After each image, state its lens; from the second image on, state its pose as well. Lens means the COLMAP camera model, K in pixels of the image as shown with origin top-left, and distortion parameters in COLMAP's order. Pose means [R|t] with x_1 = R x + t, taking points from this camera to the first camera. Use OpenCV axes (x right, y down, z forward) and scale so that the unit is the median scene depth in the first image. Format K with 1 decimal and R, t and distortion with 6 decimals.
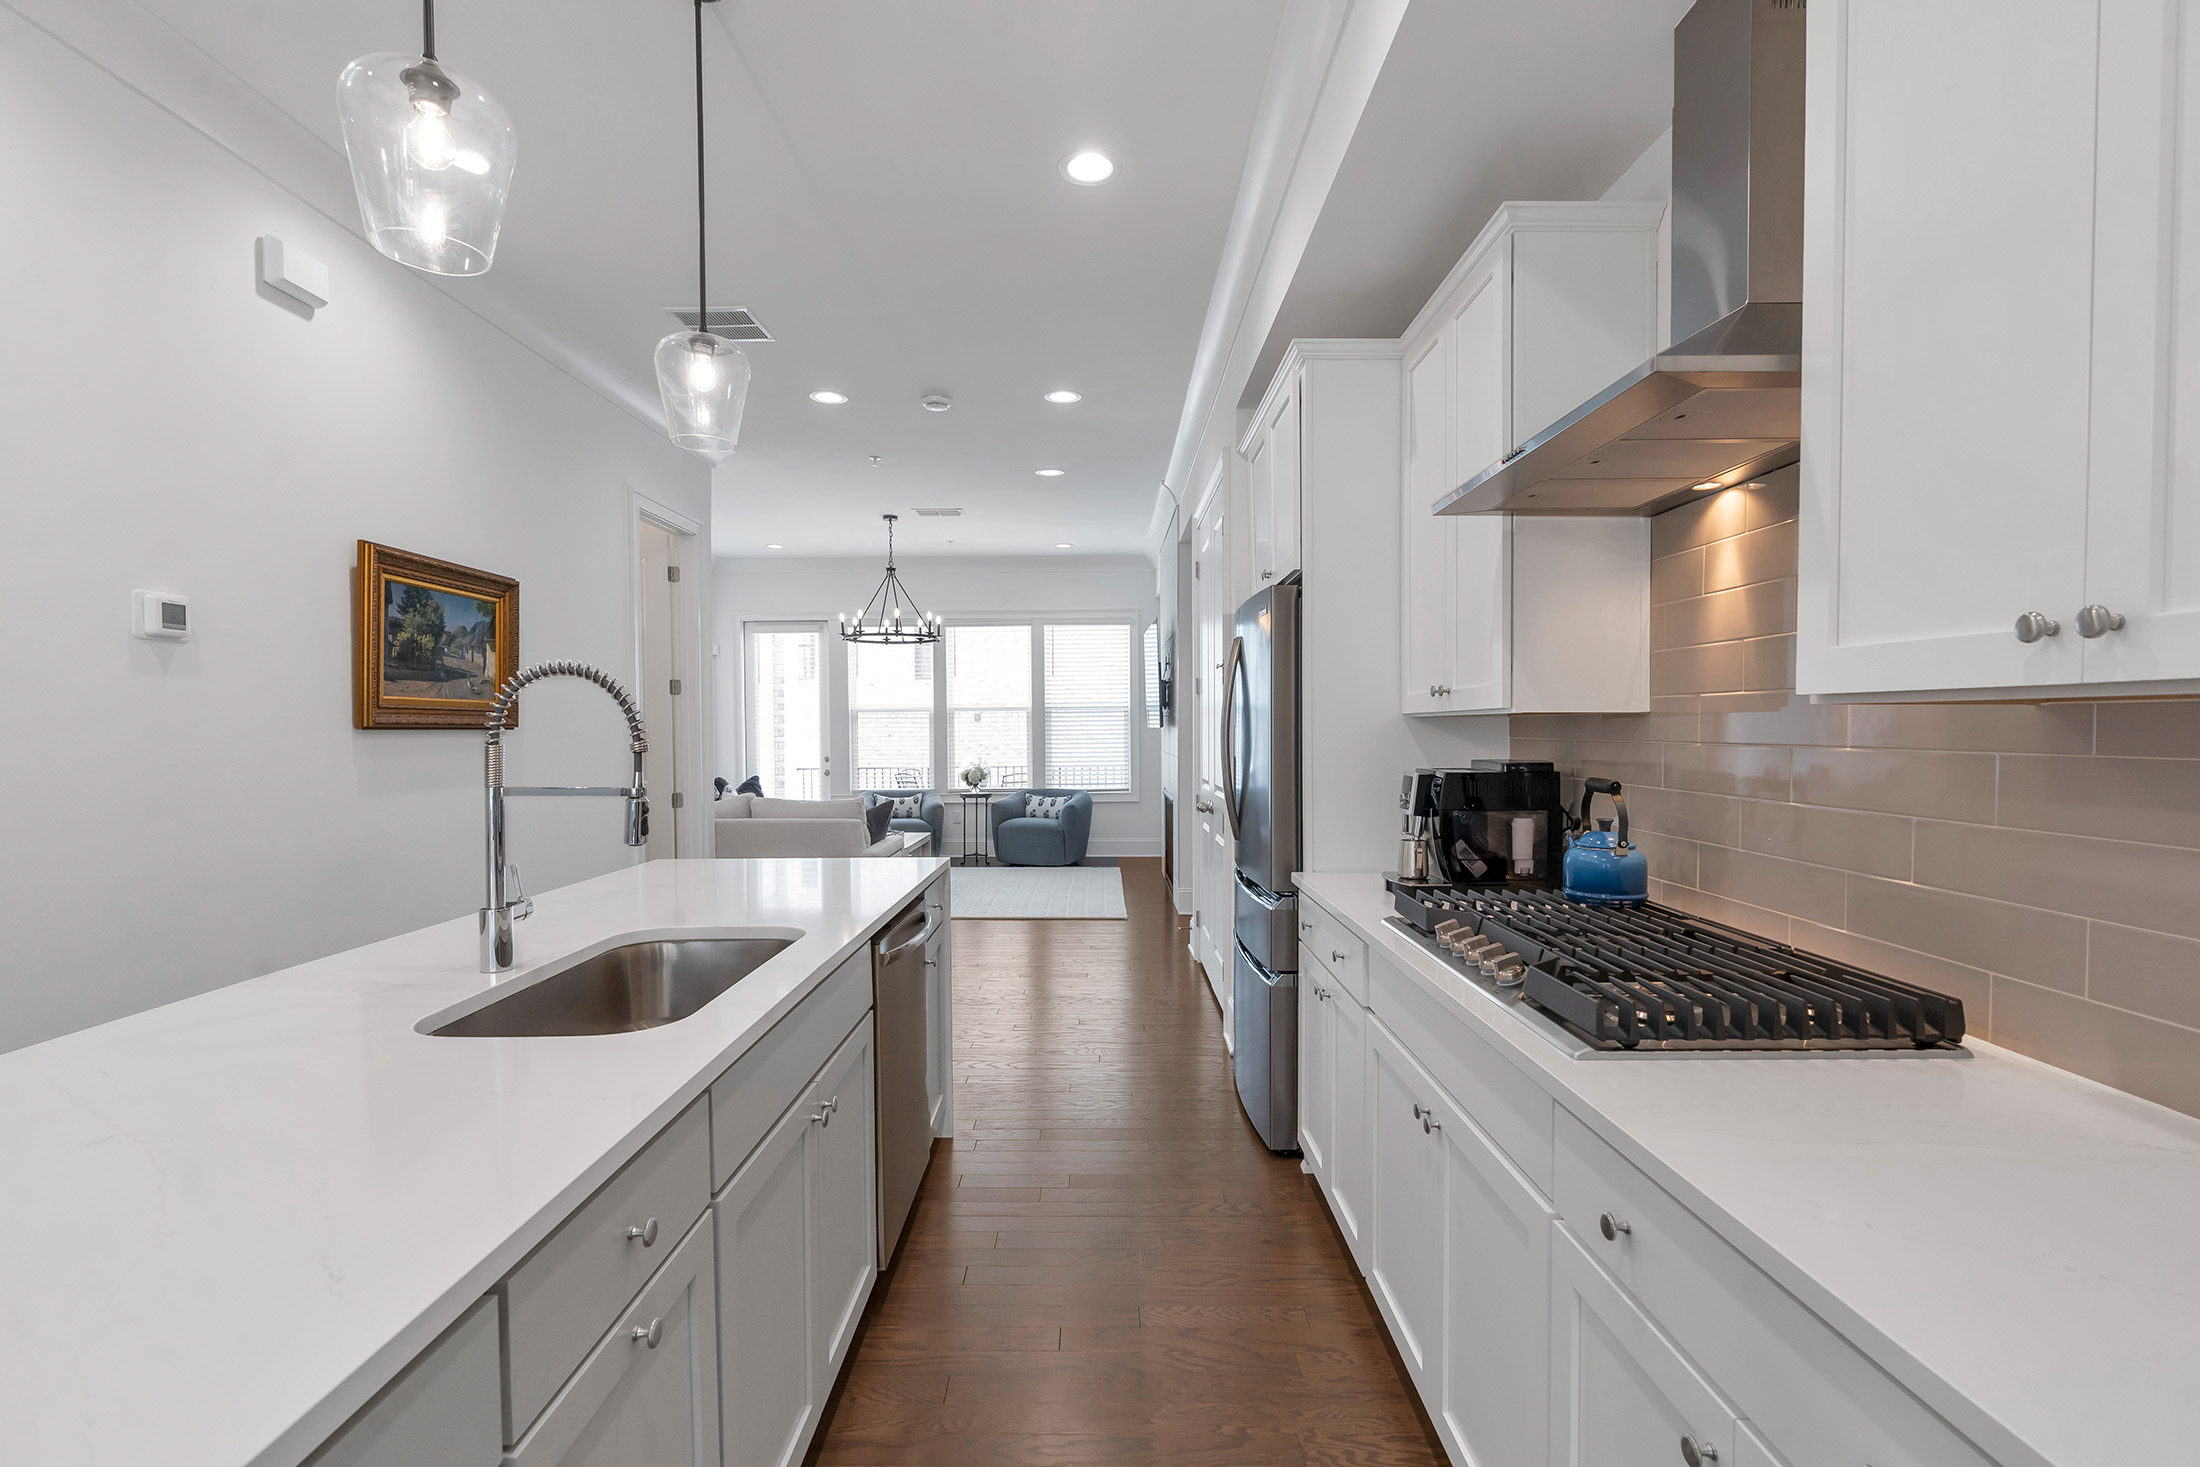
lens RADIAL K [[1007.1, 0, 1100.3], [0, 1007.1, 740.2], [0, 0, 1]] dist [-0.005954, 0.001409]
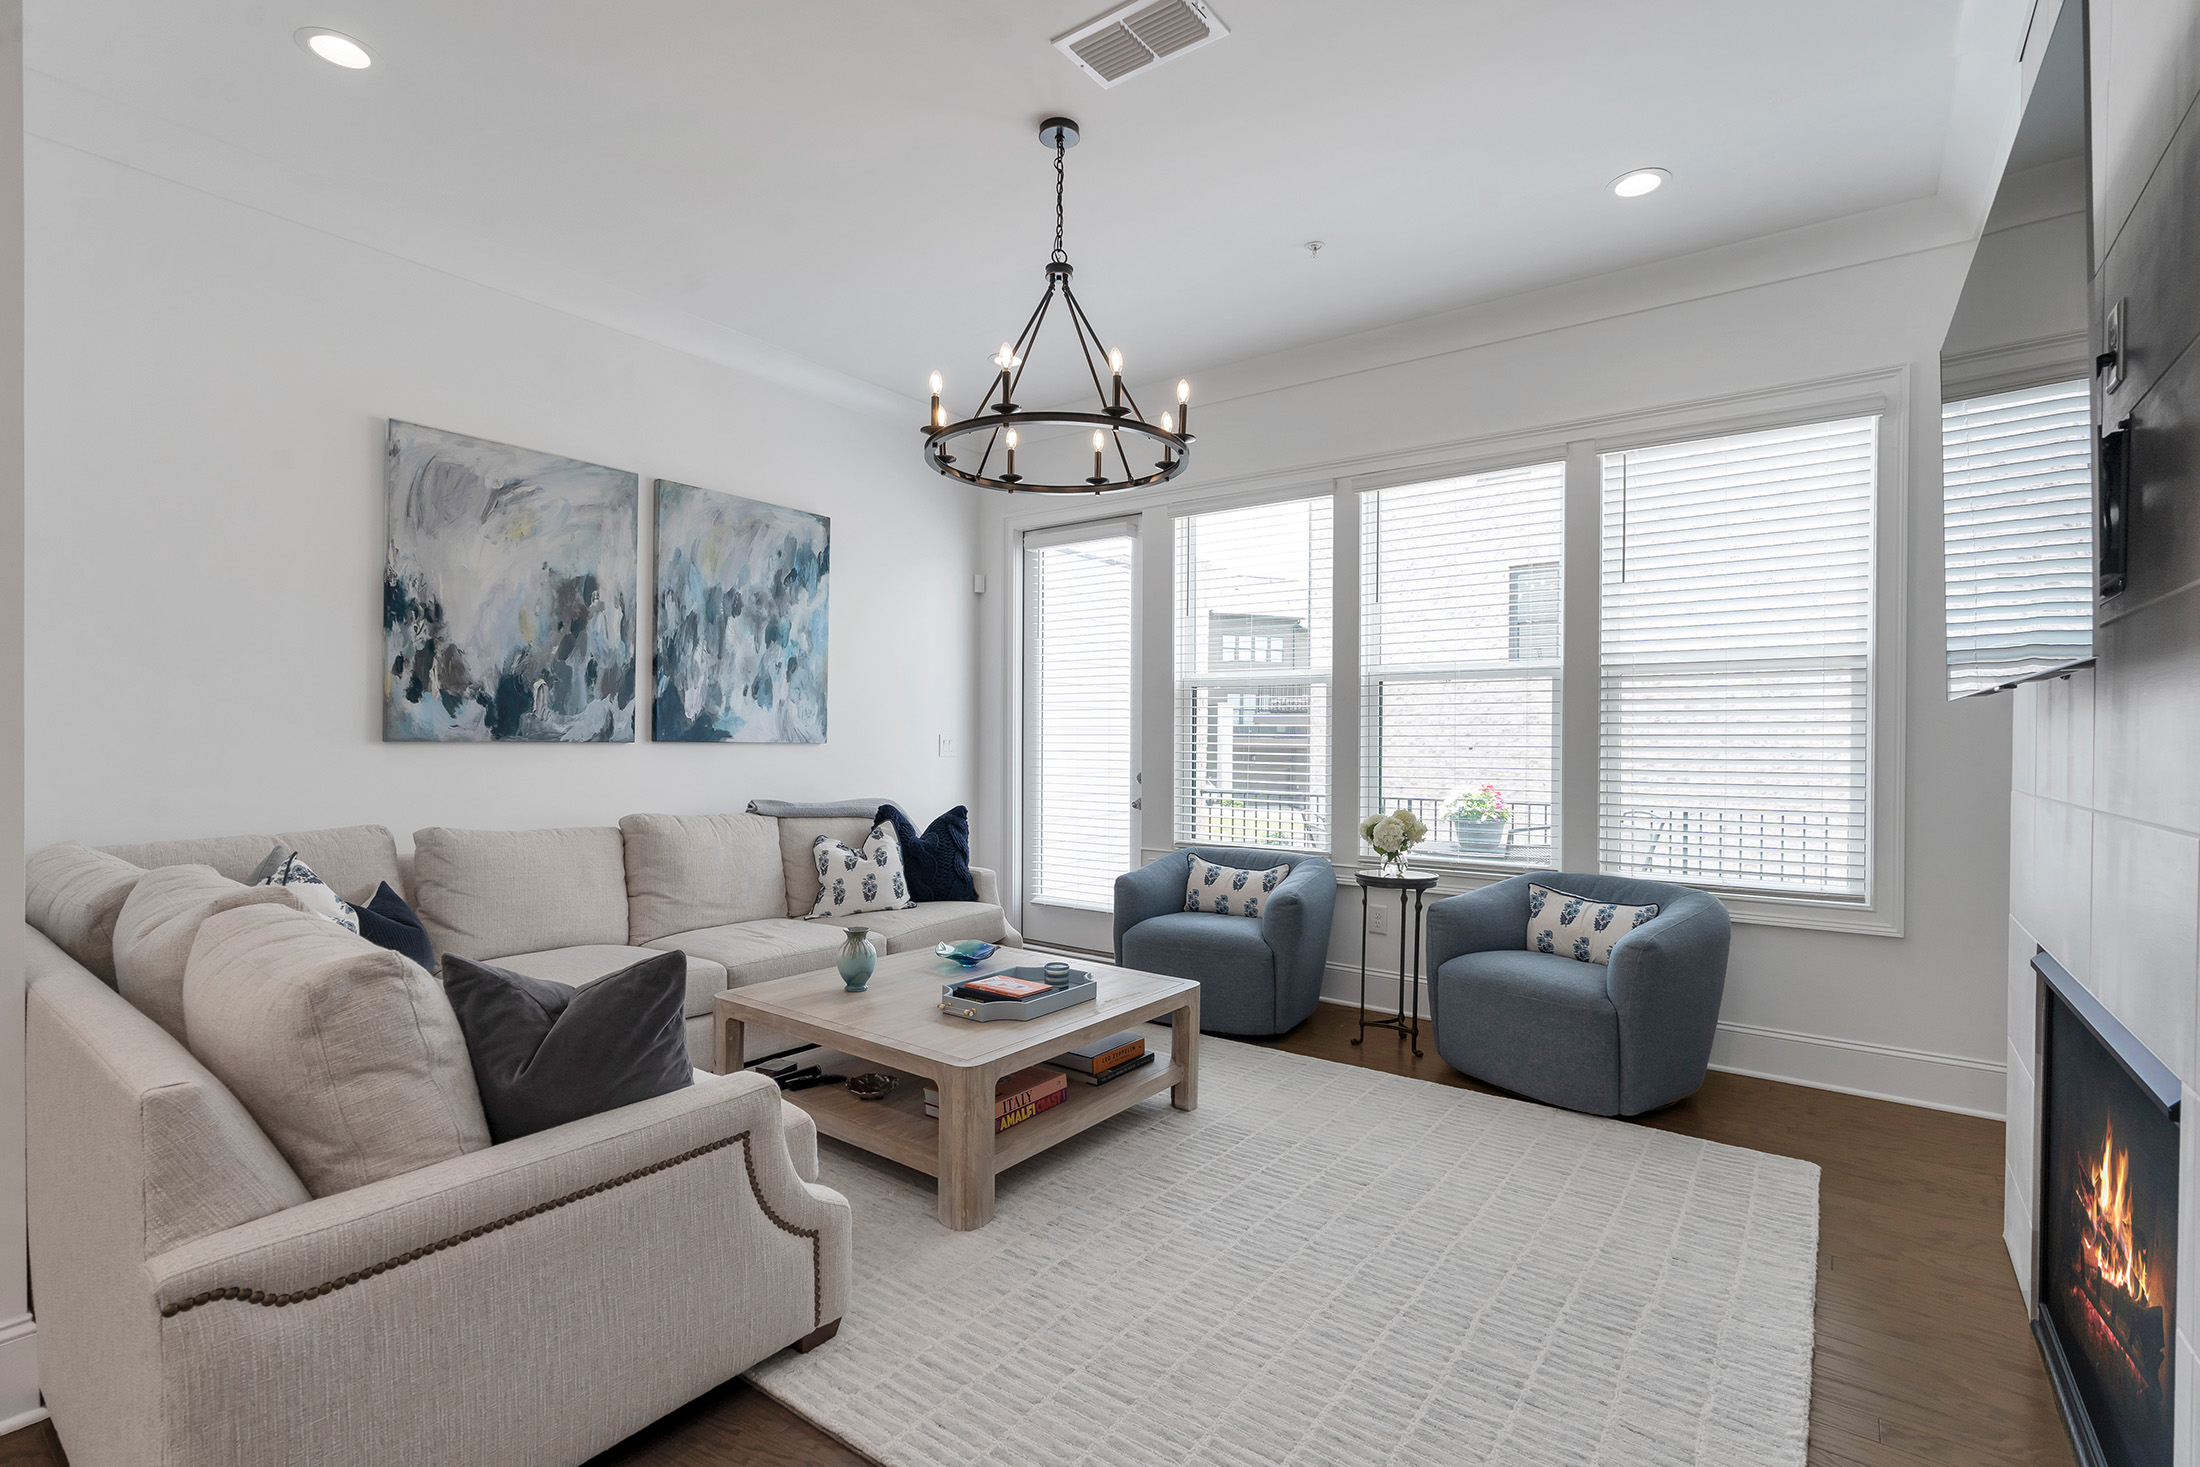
lens RADIAL K [[1007.1, 0, 1120.4], [0, 1007.1, 735.5], [0, 0, 1]] dist [-0.005954, 0.001409]
pose [[0.820387, 0.002761, -0.571803, 0.016210], [-0.010965, 0.999880, -0.010904, 0.002293], [0.571704, 0.015215, 0.820319, 0.602184]]
